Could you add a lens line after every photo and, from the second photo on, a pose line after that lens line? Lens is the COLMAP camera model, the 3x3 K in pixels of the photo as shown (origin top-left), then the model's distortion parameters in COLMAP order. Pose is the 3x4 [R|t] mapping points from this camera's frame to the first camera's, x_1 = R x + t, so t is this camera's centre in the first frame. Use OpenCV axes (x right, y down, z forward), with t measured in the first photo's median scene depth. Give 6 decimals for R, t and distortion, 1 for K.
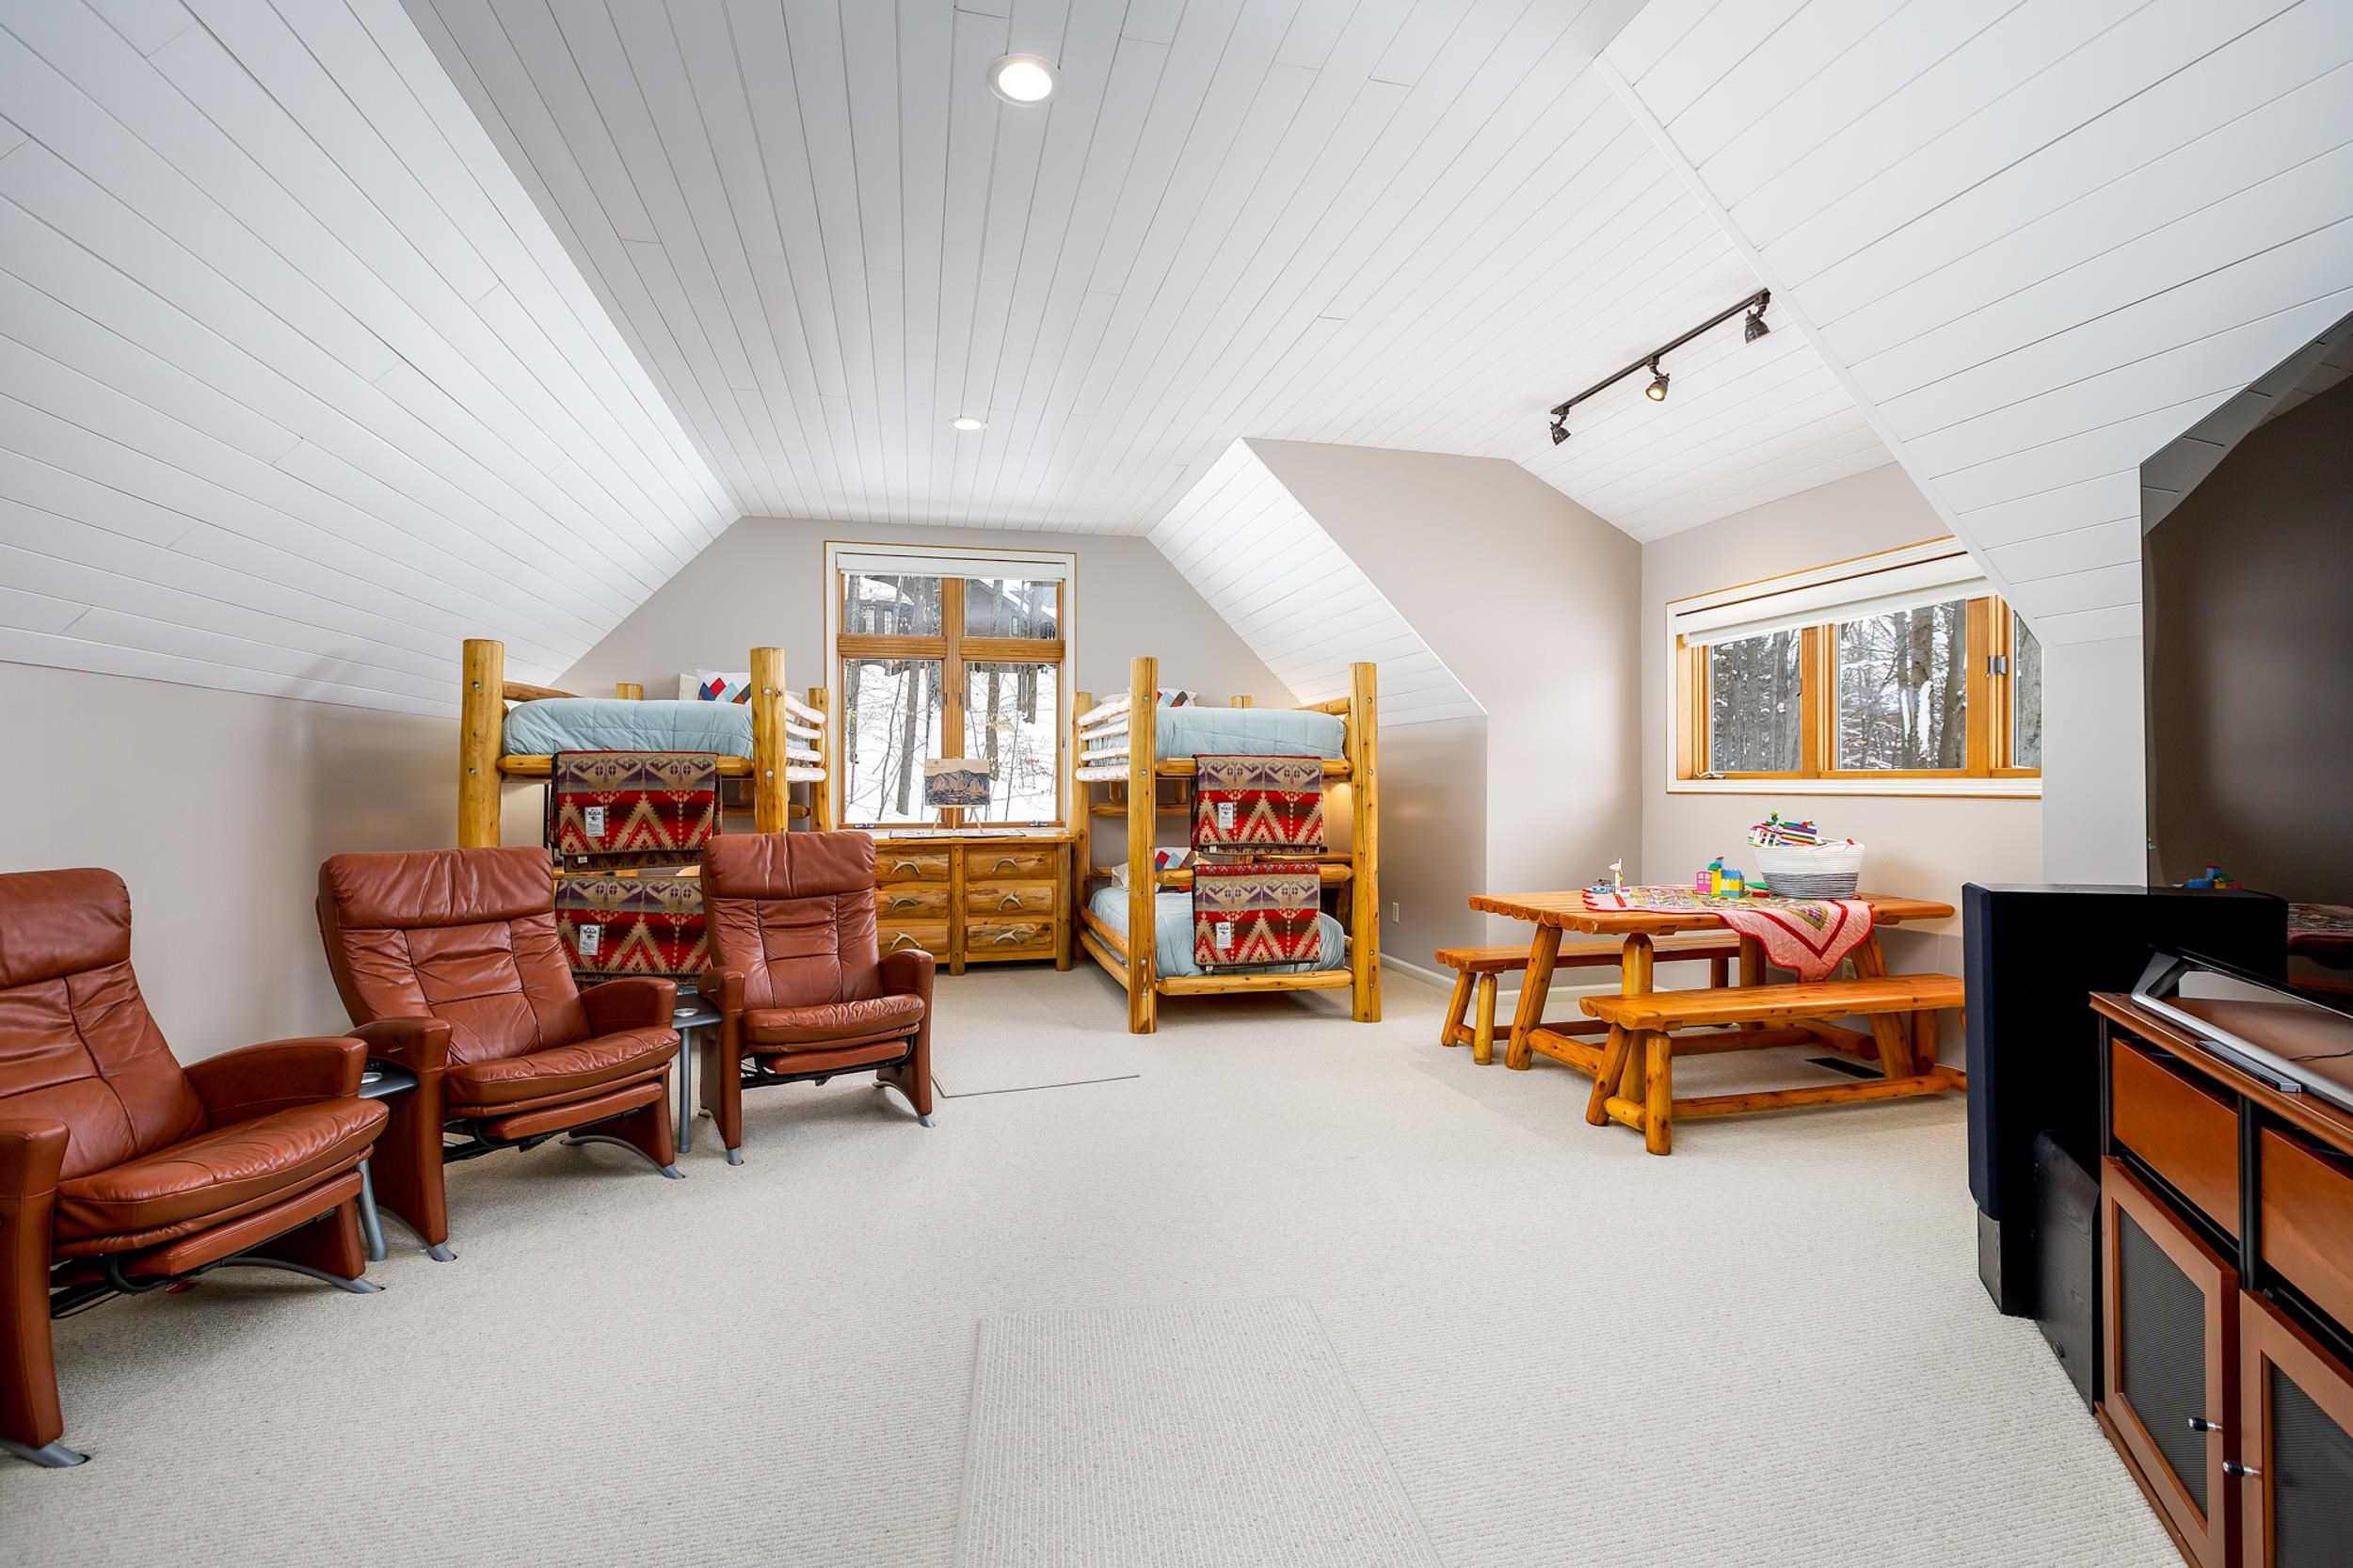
lens RADIAL K [[1064.1, 0, 1174.2], [0, 1064.1, 779.5], [0, 0, 1]] dist [-0.001084, 0.000016]
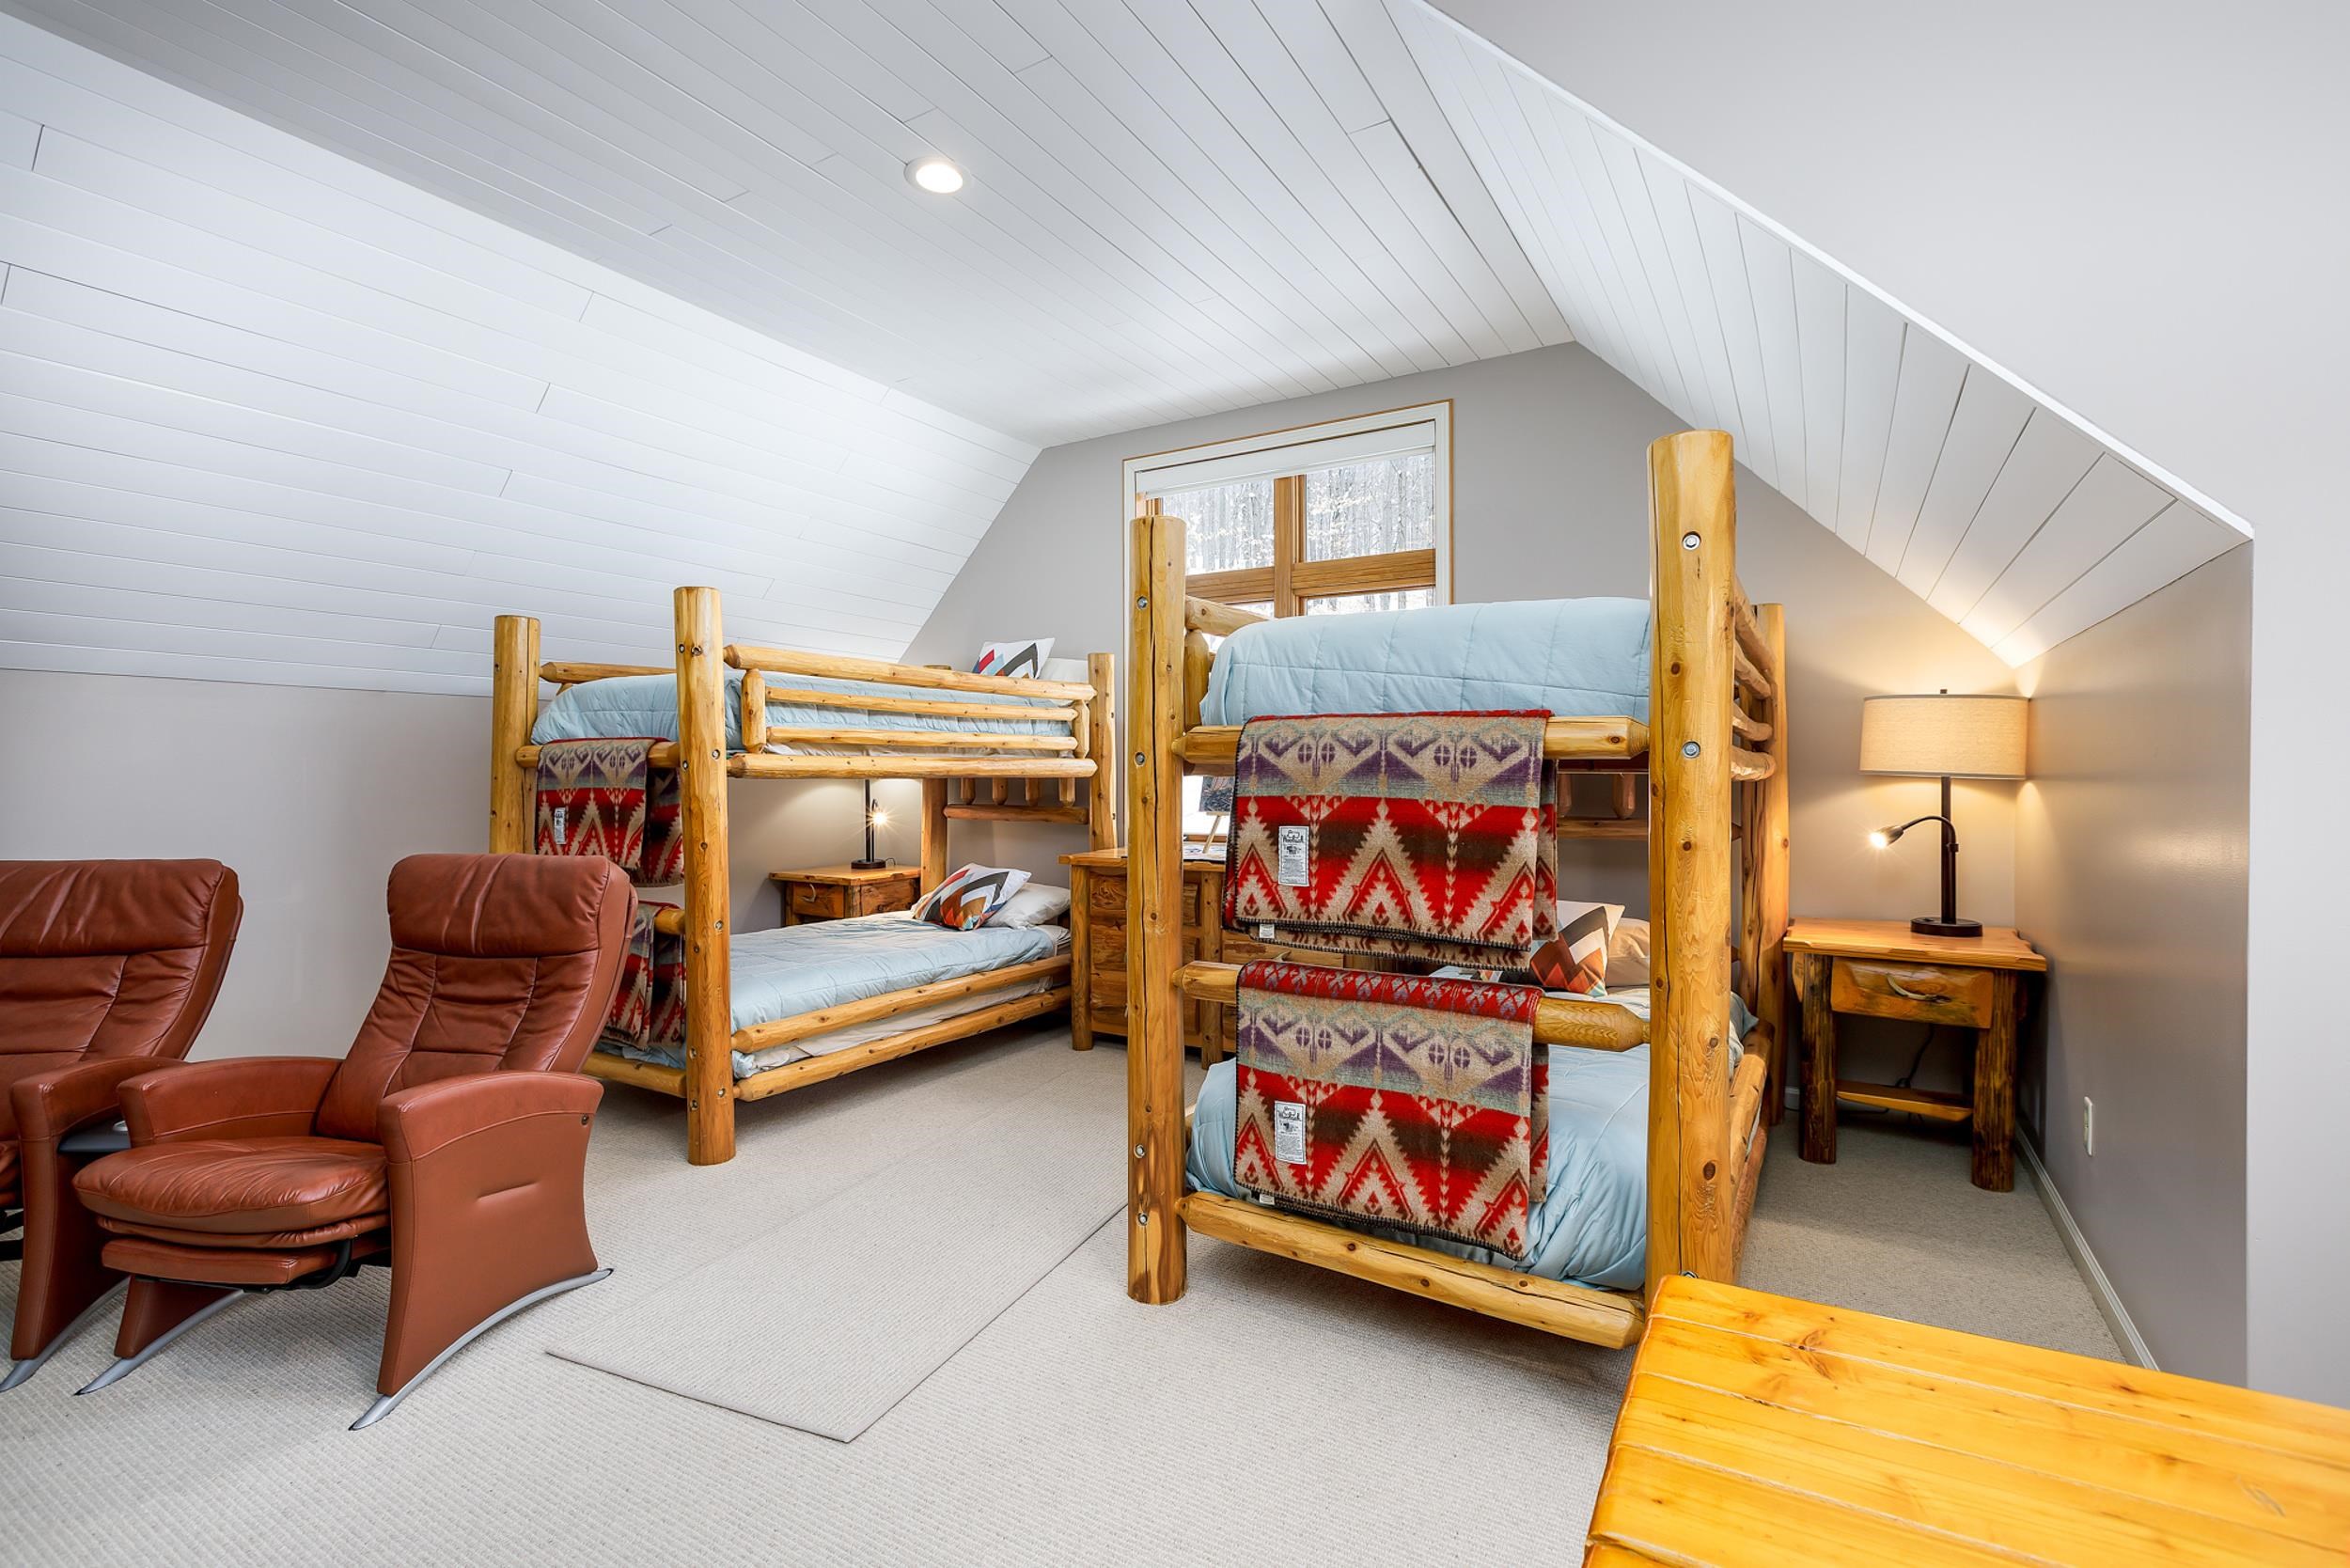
lens RADIAL K [[1062.7, 0, 1172.7], [0, 1062.7, 779.5], [0, 0, 1]] dist [-0.001084, 0.000016]
pose [[0.708204, 0.001919, -0.706005, 0.315548], [0.002557, 0.999983, 0.005284, 0.000658], [0.706003, -0.005547, 0.708187, 0.656897]]
